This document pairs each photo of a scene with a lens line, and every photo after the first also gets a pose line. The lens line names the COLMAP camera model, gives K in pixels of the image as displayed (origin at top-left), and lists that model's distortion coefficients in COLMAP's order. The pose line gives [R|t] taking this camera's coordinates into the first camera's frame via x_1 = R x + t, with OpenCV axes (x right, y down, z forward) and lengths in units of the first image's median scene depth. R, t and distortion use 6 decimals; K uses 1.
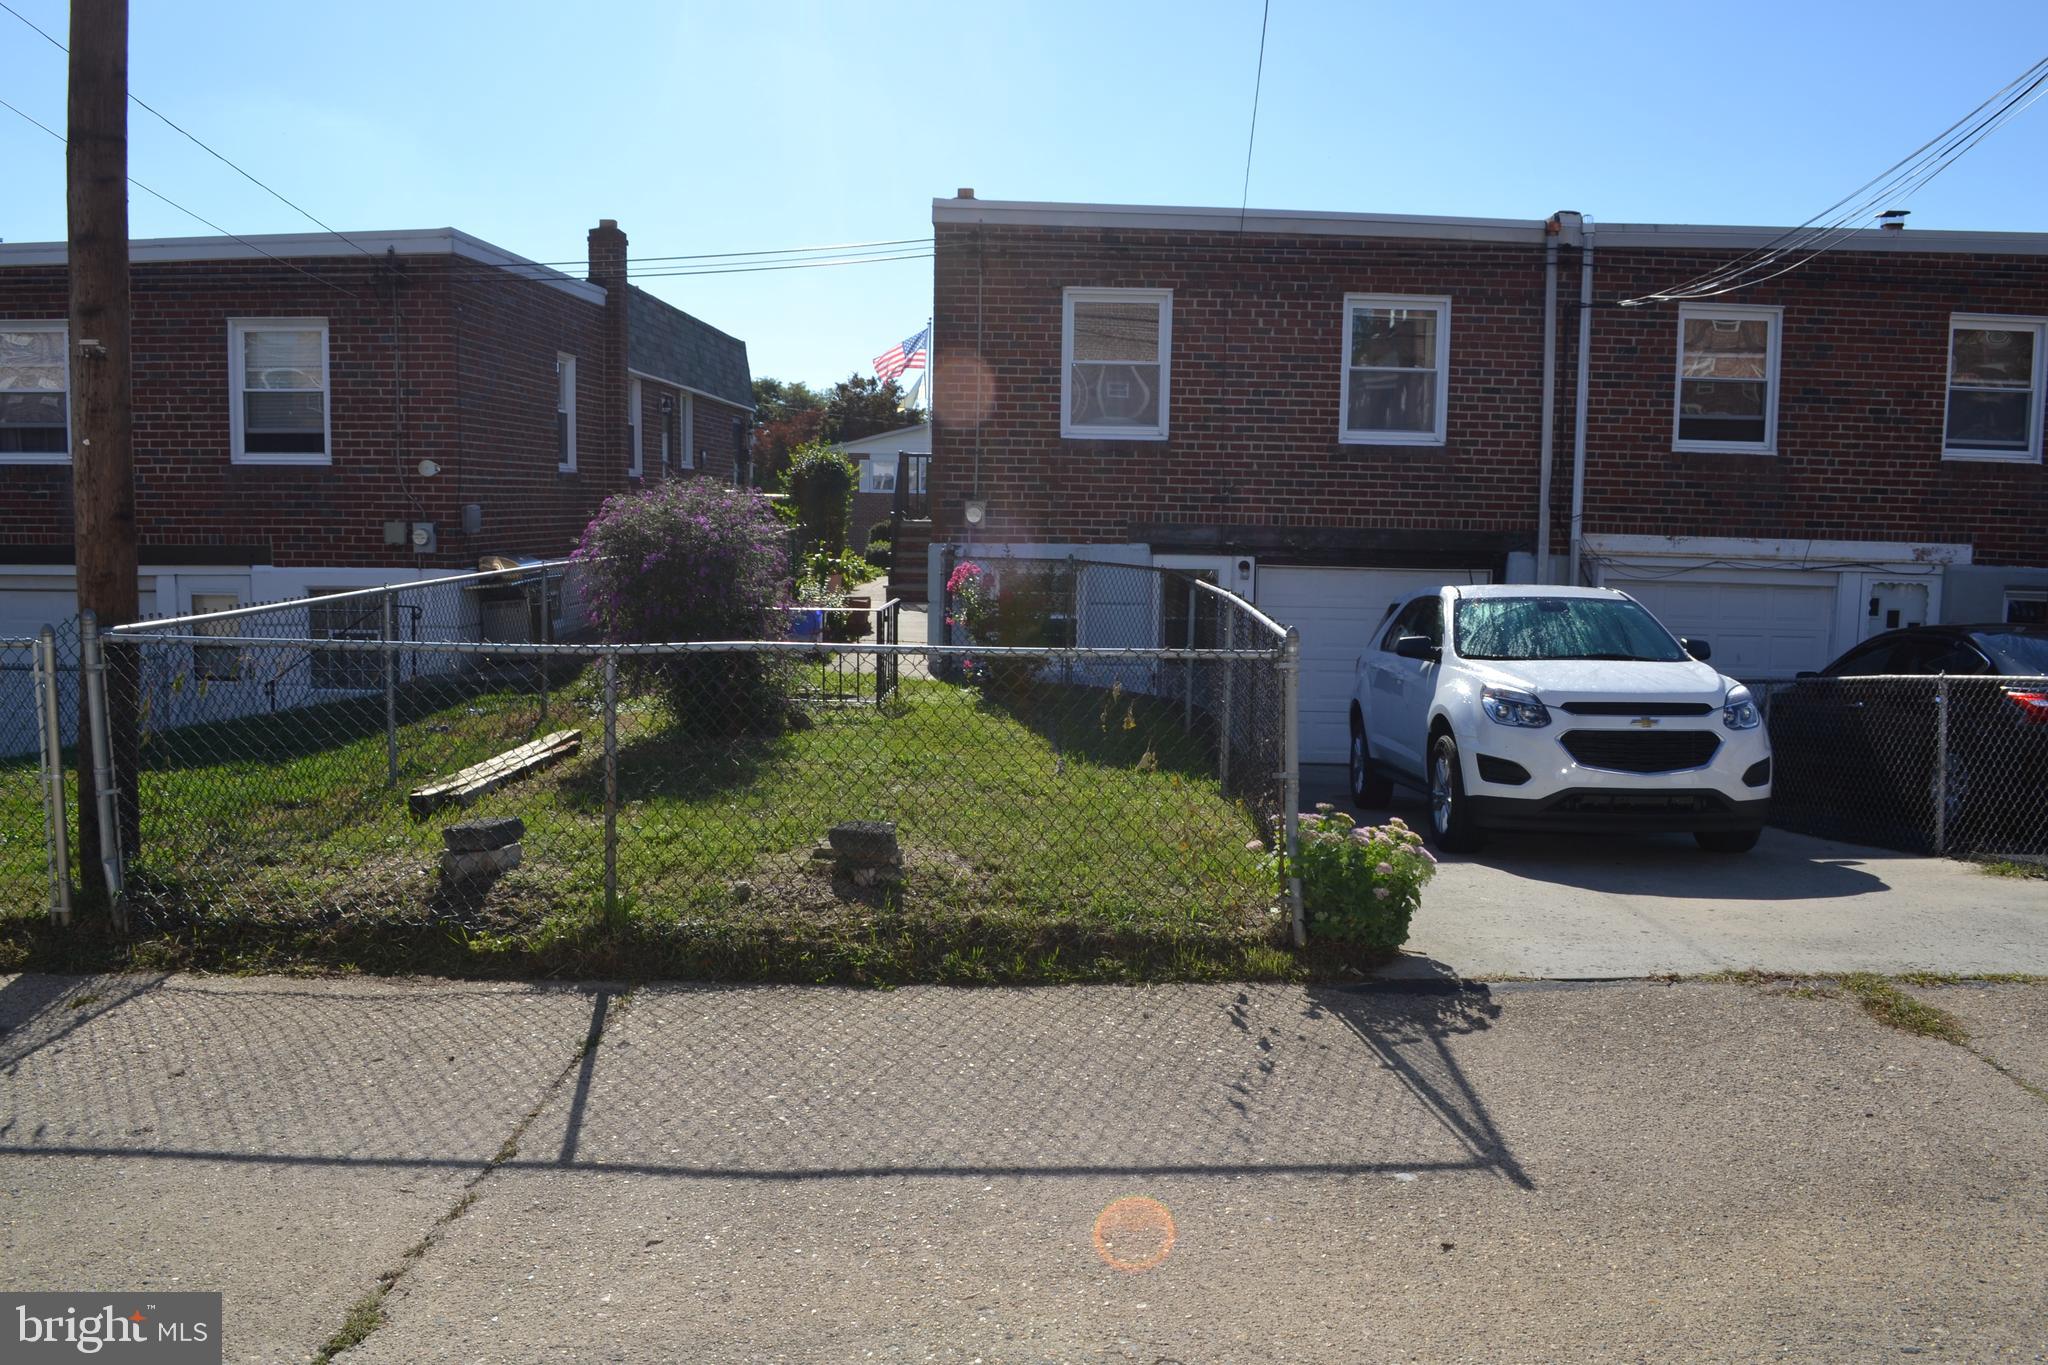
lens RADIAL K [[1643.8, 0, 1026.0], [0, 1643.8, 683.0], [0, 0, 1]] dist [-0.078838, 0.010156]
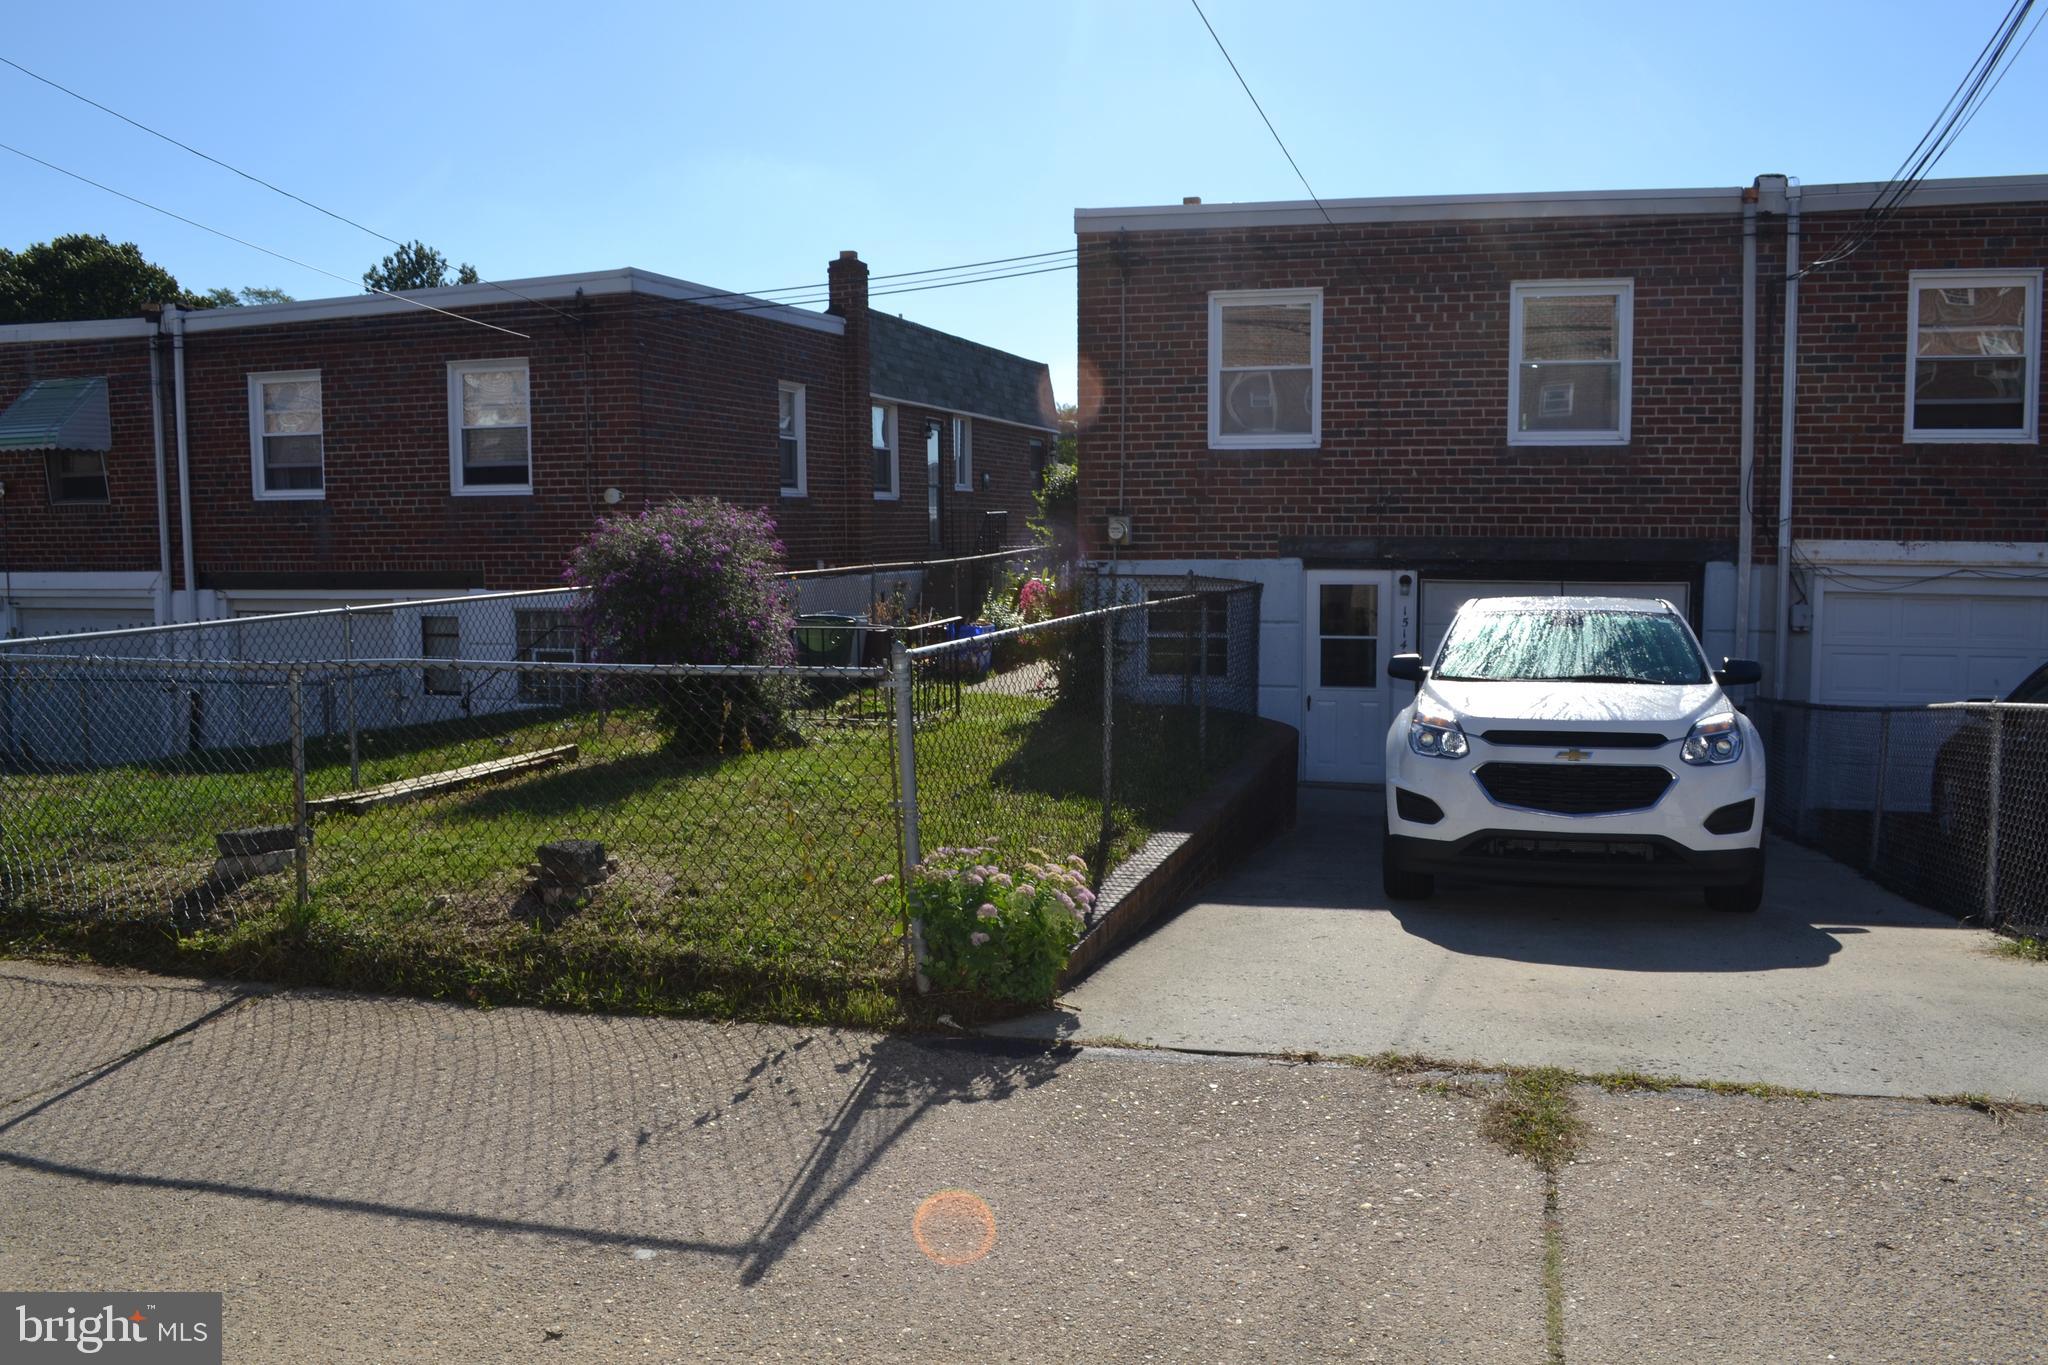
lens RADIAL K [[1643.8, 0, 1024.0], [0, 1643.8, 687.2], [0, 0, 1]] dist [-0.078838, 0.010156]
pose [[0.962216, 0.006621, -0.272206, 0.181489], [-0.009473, 0.999913, -0.009166, -0.000517], [0.272122, 0.011398, 0.962195, 0.052173]]
